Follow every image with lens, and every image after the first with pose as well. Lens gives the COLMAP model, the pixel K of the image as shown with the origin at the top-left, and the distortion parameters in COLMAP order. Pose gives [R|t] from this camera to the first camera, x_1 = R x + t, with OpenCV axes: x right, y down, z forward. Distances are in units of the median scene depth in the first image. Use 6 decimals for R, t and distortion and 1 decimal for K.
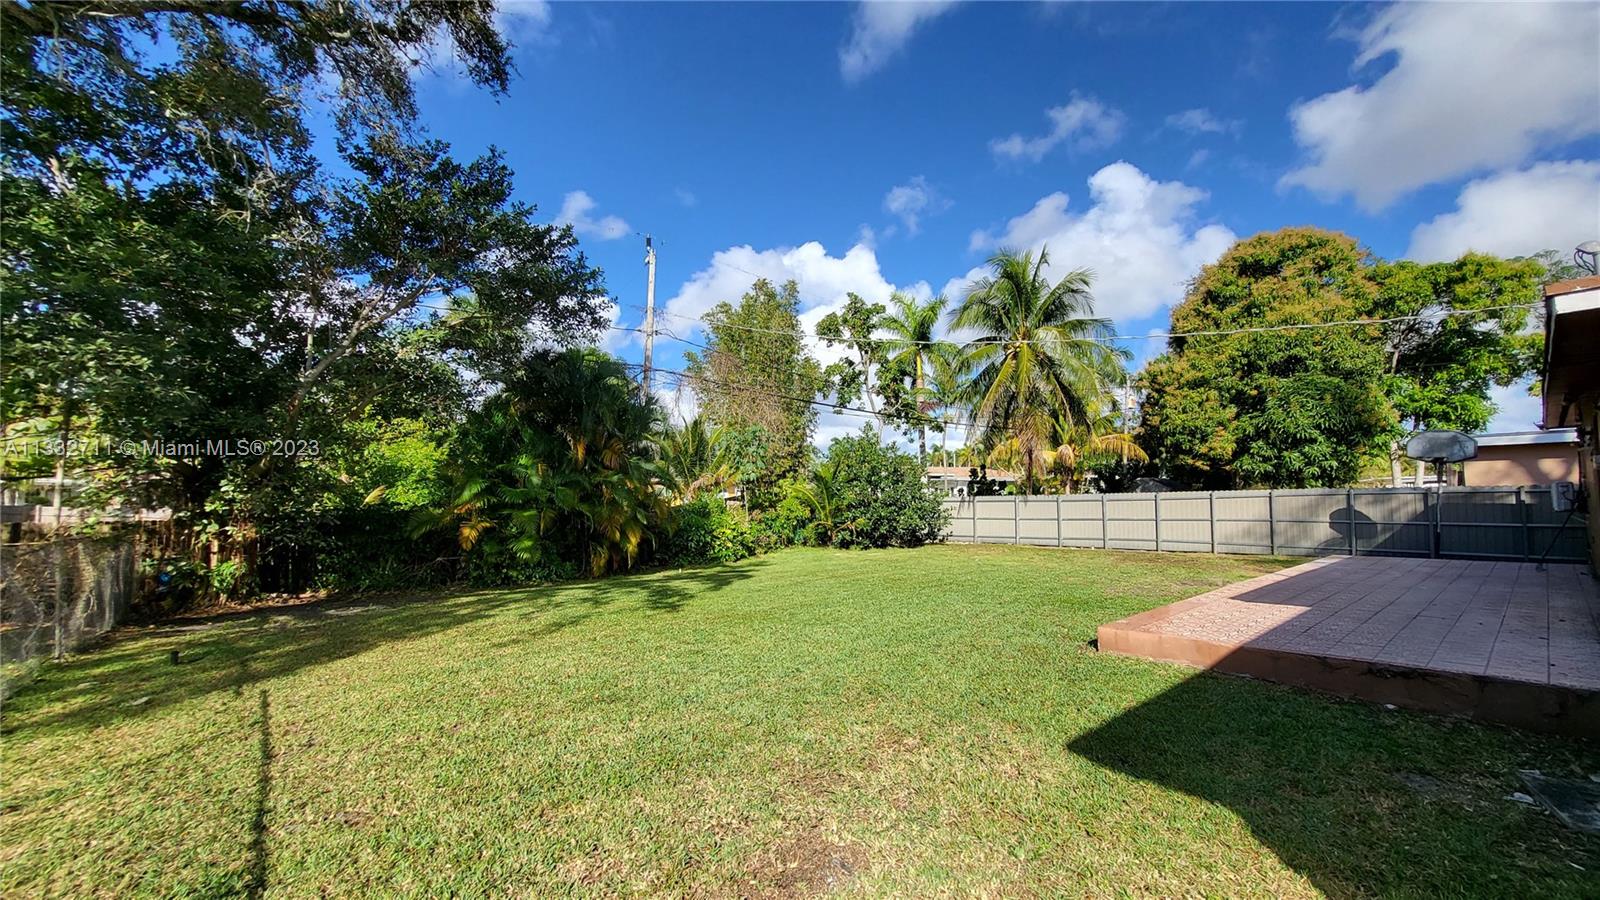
lens RADIAL K [[663.2, 0, 803.2], [0, 663.2, 467.4], [0, 0, 1]] dist [0.013482, 0.000073]
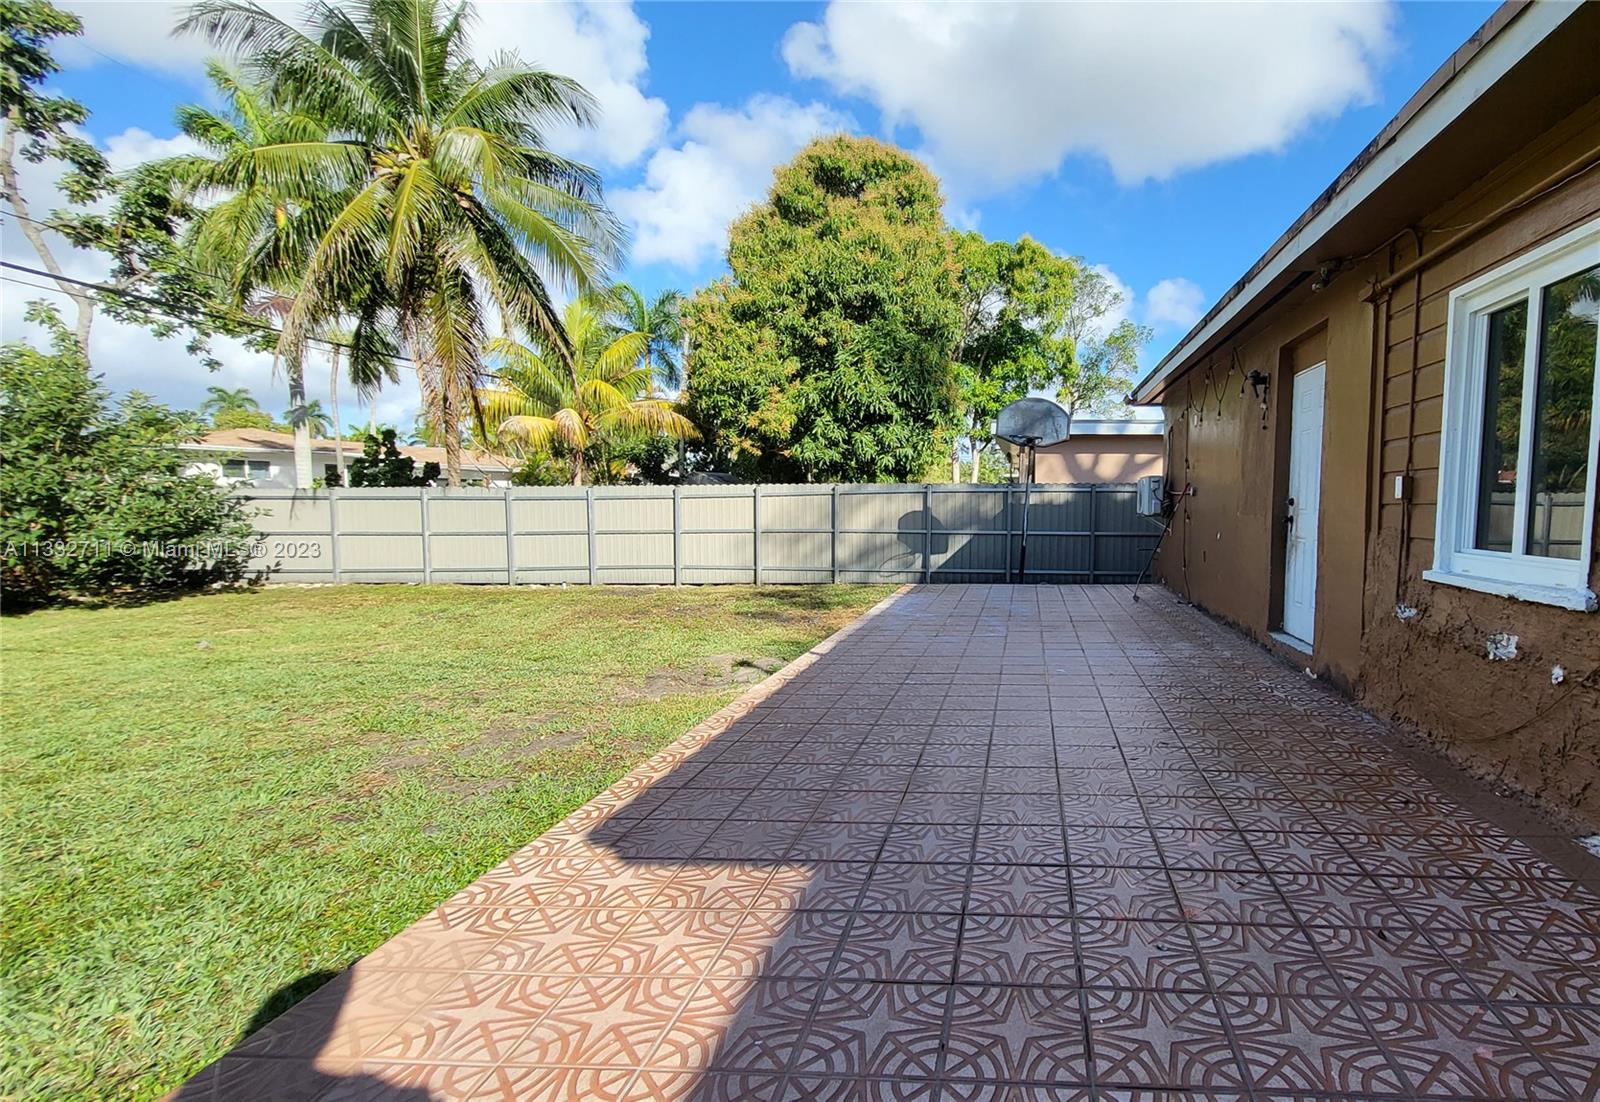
lens RADIAL K [[636.2, 0, 800.0], [0, 636.2, 551.0], [0, 0, 1]] dist [-0.000004, -0.000002]
pose [[0.863088, -0.027220, 0.504320, 0.328141], [-0.032025, 0.993588, 0.108435, 0.028712], [-0.504038, -0.109740, 0.856682, 0.440149]]
